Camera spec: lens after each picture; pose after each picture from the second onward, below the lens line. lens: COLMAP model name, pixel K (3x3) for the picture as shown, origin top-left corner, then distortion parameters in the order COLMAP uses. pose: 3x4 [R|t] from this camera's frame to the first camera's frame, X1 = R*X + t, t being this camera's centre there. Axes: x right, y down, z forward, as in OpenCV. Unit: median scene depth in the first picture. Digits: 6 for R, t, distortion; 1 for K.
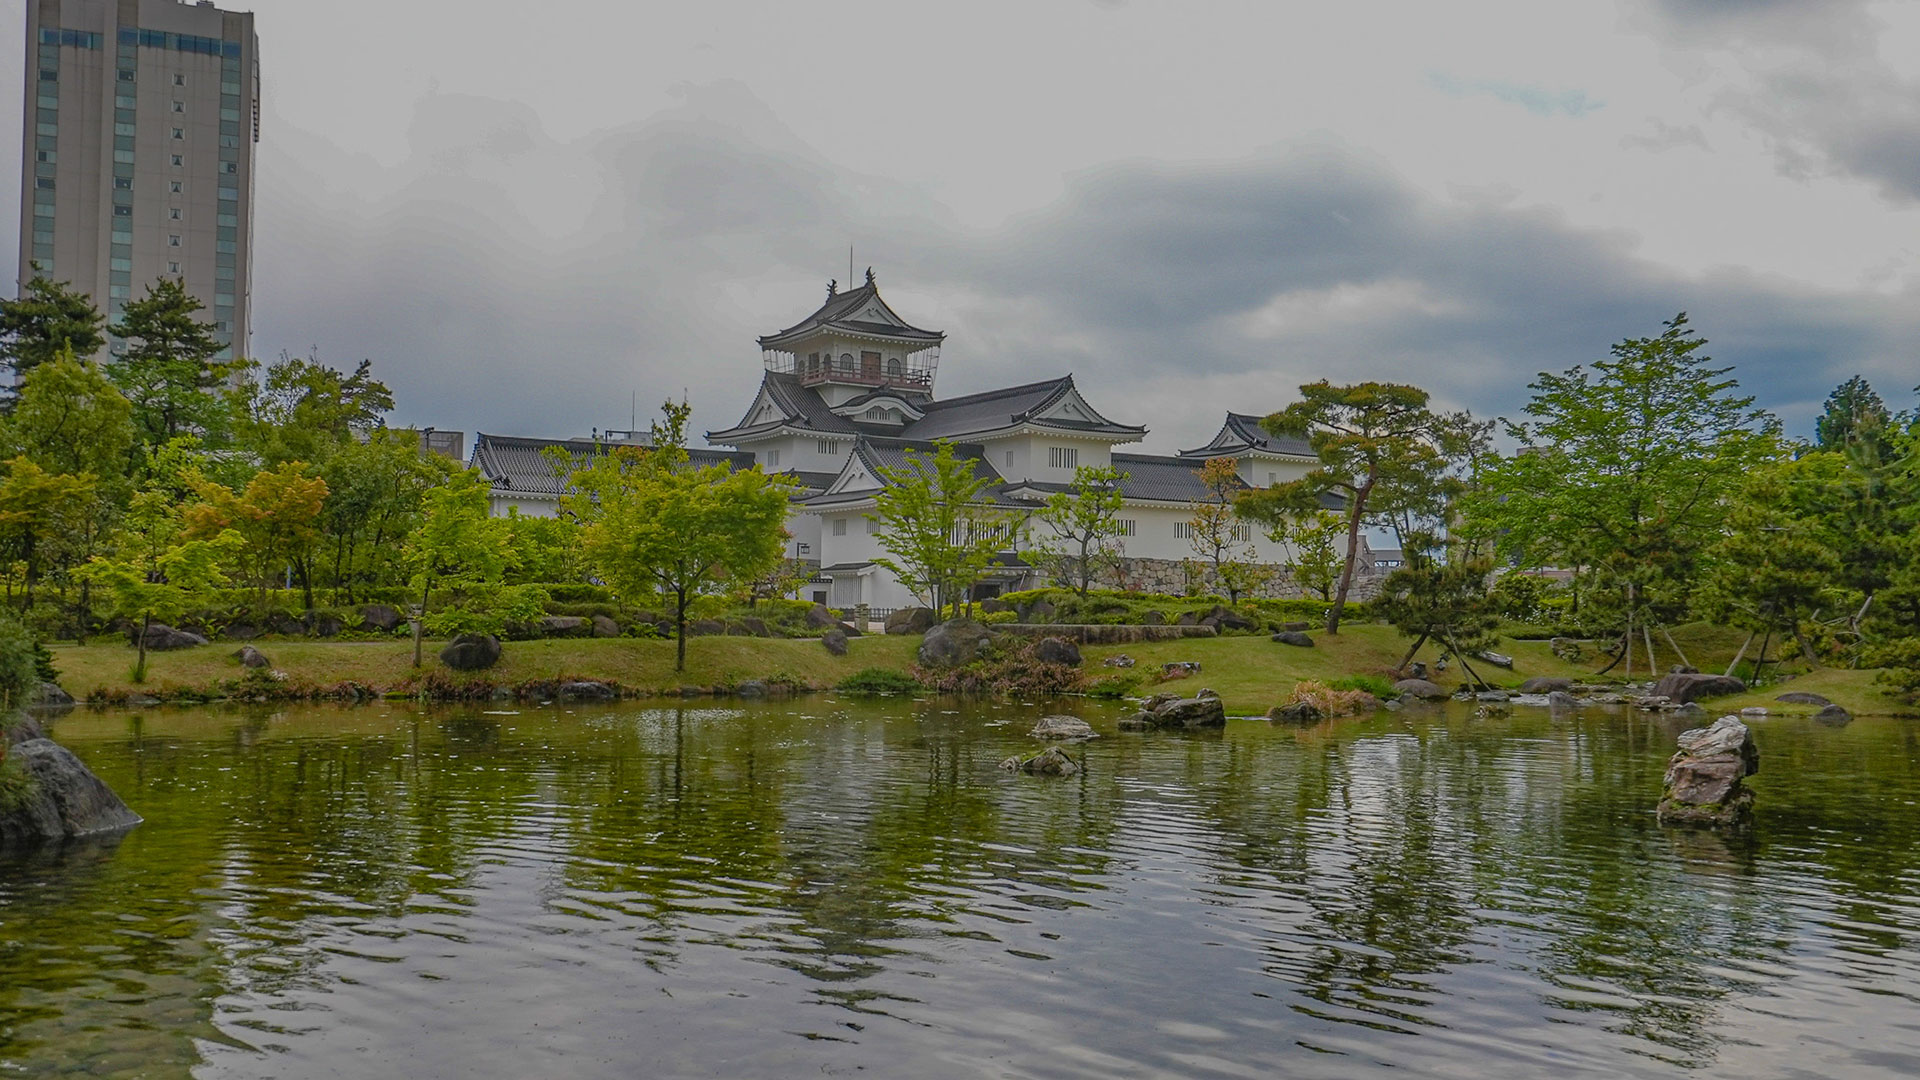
lens RADIAL K [[1565.7, 0, 960.0], [0, 1565.7, 540.0], [0, 0, 1]] dist [-0.008284, 0.071340]
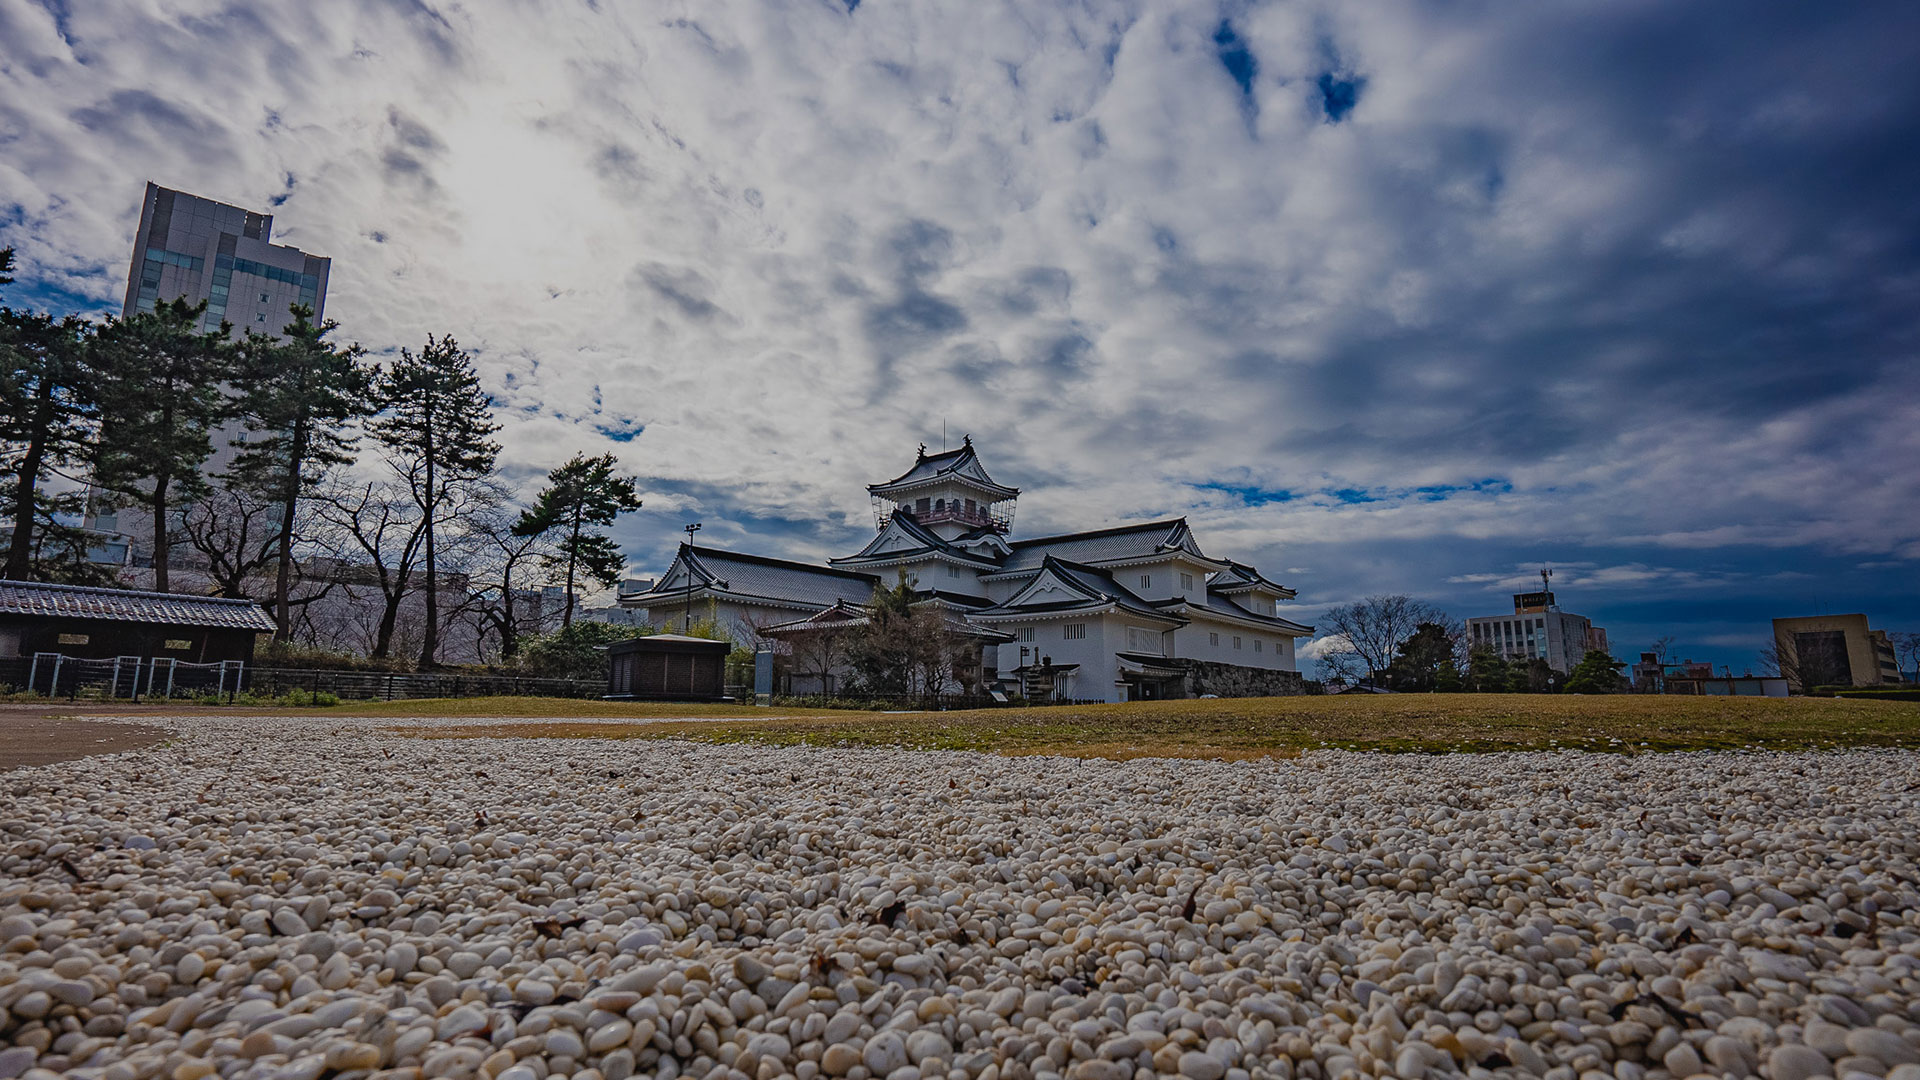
lens RADIAL K [[878.5, 0, 960.0], [0, 878.5, 540.0], [0, 0, 1]] dist [-0.058558, 0.020409]
pose [[0.952084, 0.046704, 0.302249, -0.287908], [-0.002181, 0.989283, -0.145995, 0.015392], [-0.305828, 0.138340, 0.941983, 0.357357]]
